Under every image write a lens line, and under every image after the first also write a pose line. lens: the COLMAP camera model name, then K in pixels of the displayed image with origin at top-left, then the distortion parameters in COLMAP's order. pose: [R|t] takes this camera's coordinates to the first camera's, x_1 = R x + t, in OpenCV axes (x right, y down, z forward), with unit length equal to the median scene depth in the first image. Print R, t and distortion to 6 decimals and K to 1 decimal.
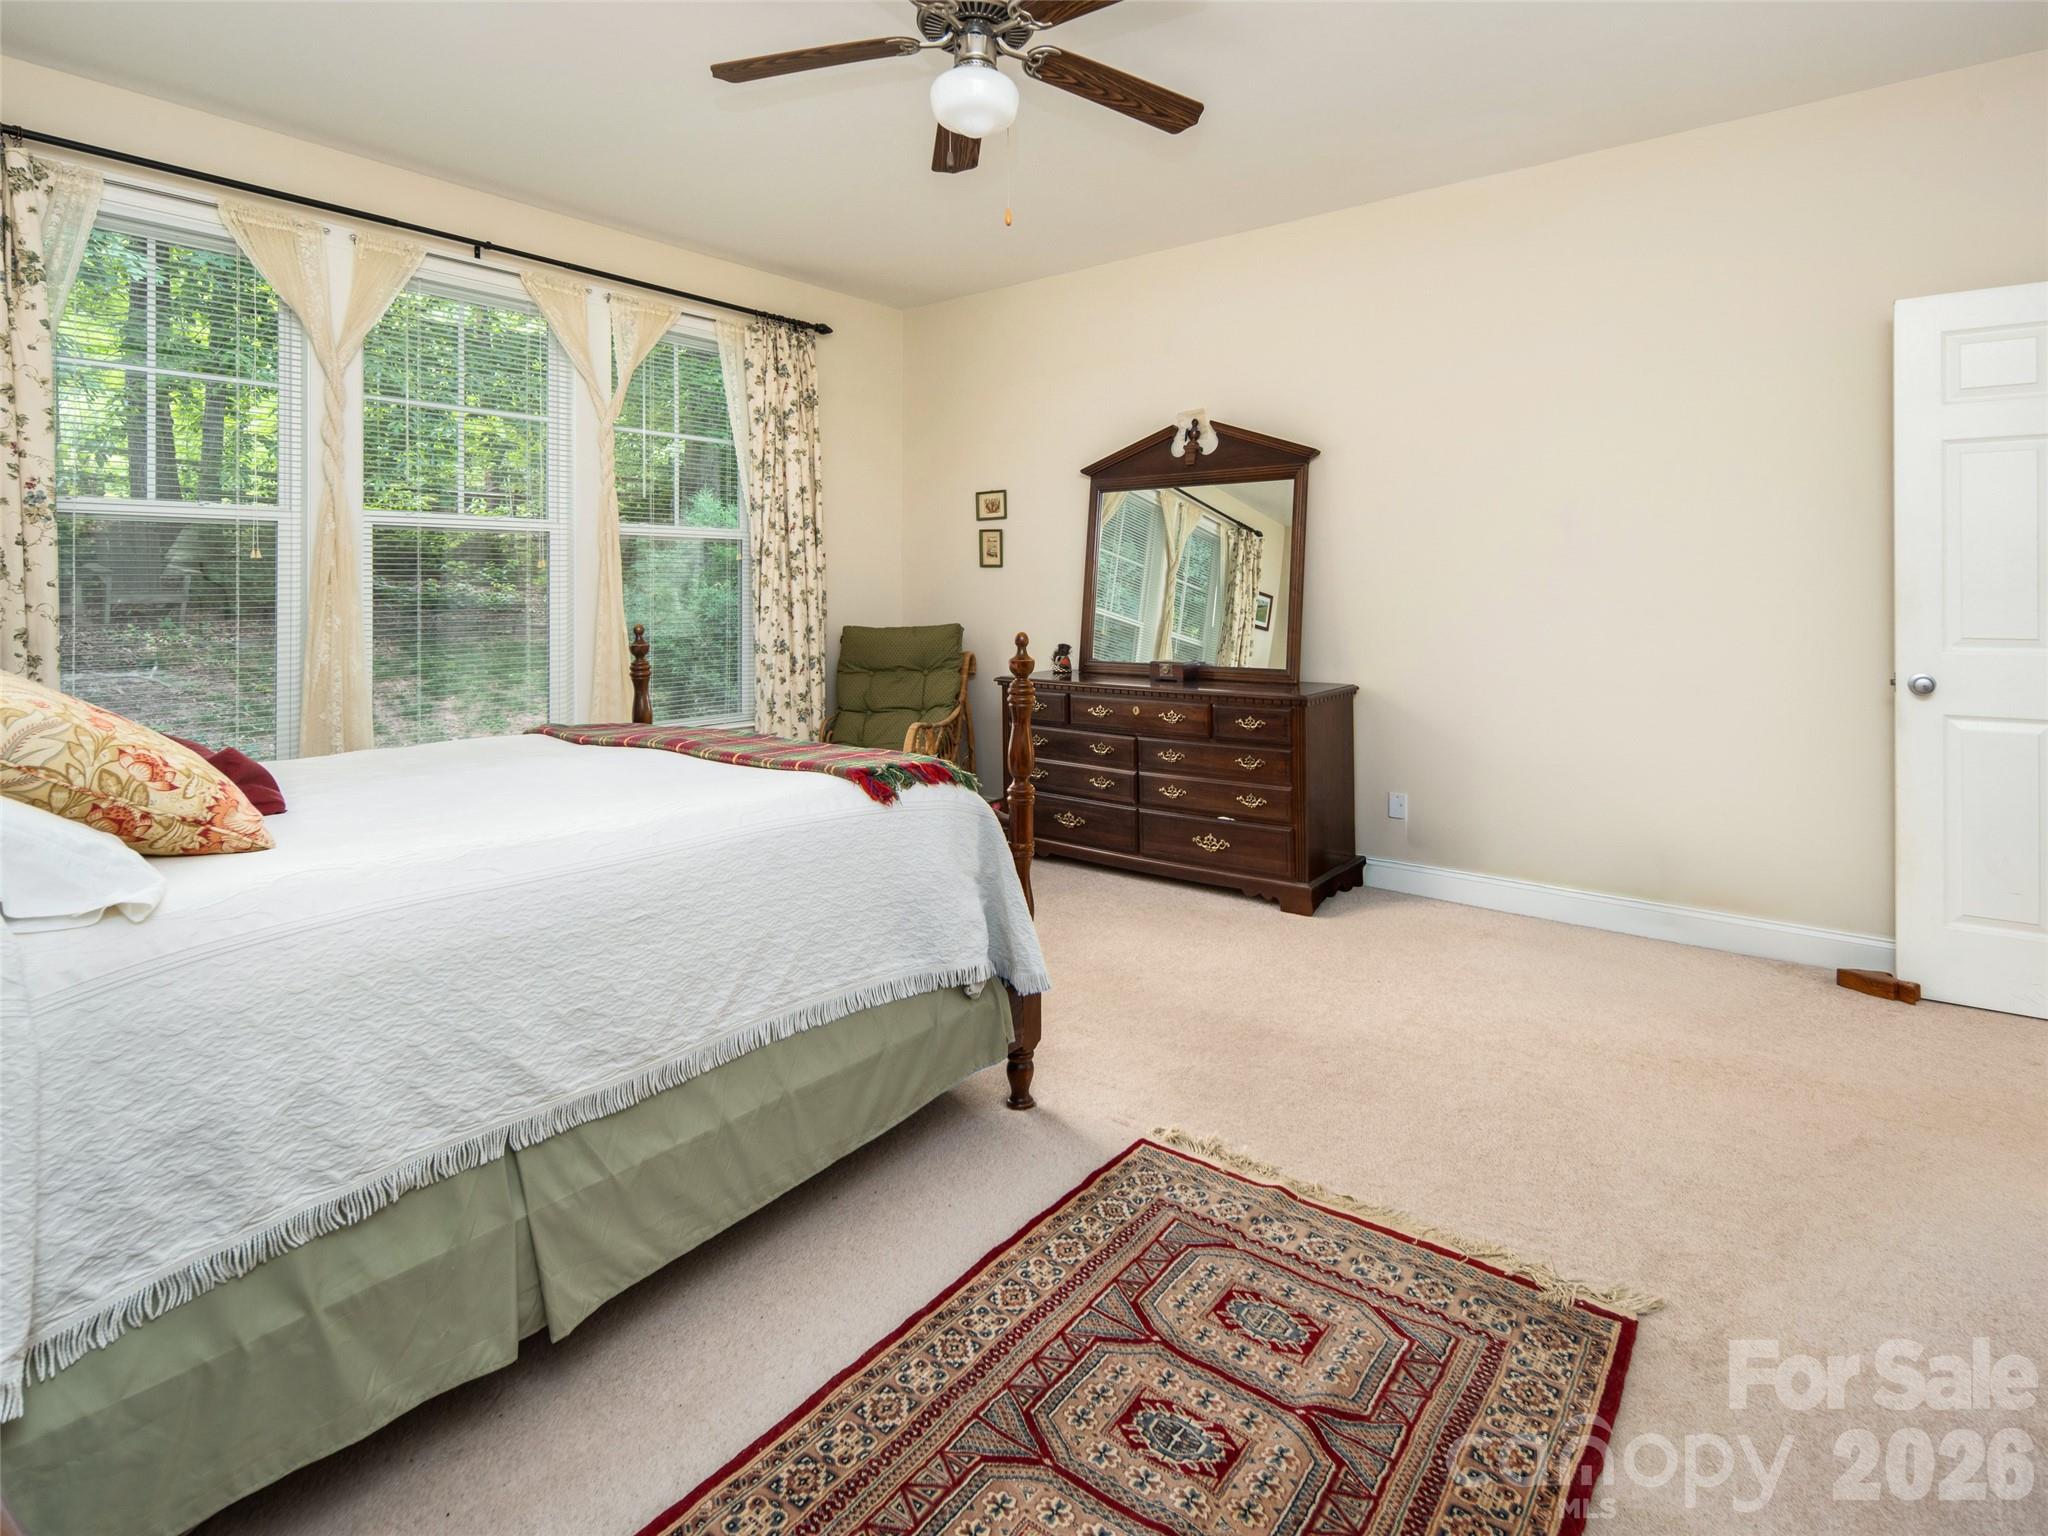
lens RADIAL K [[1047.2, 0, 1015.2], [0, 1047.2, 800.3], [0, 0, 1]] dist [0.003363, -0.000063]
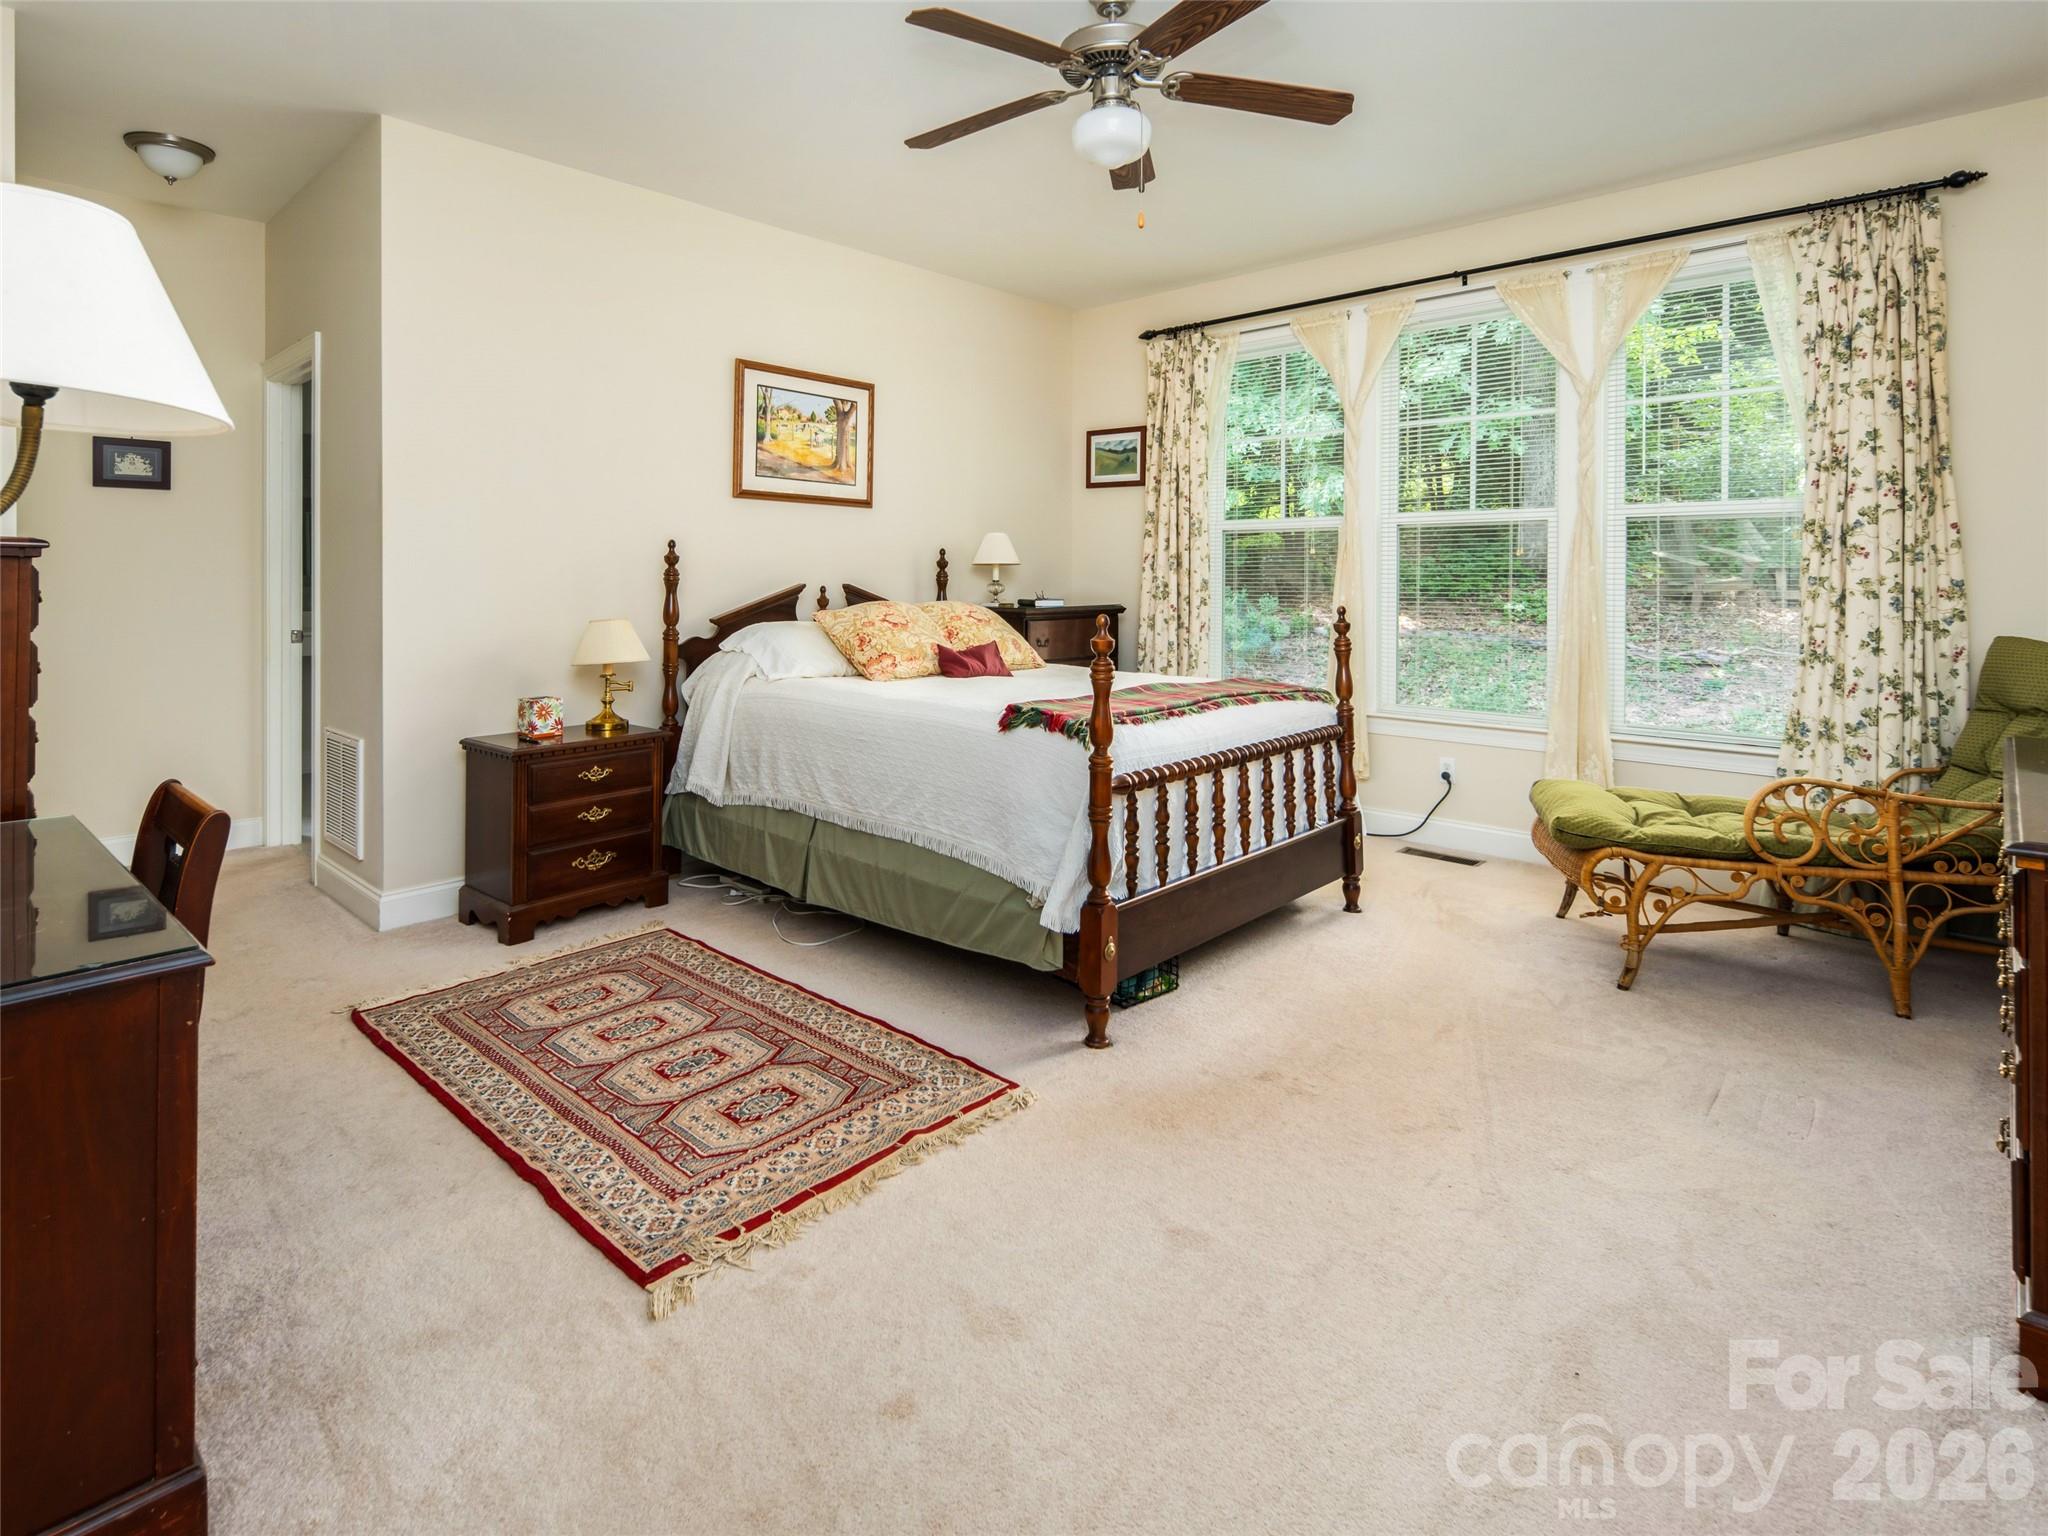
lens RADIAL K [[1029.9, 0, 1024.7], [0, 1029.9, 822.2], [0, 0, 1]] dist [0.000059, 0.000248]
pose [[-0.082808, 0.234203, -0.968655, 0.792461], [-0.202904, 0.947671, 0.246475, -0.143451], [0.975691, 0.216954, -0.030954, 0.716827]]
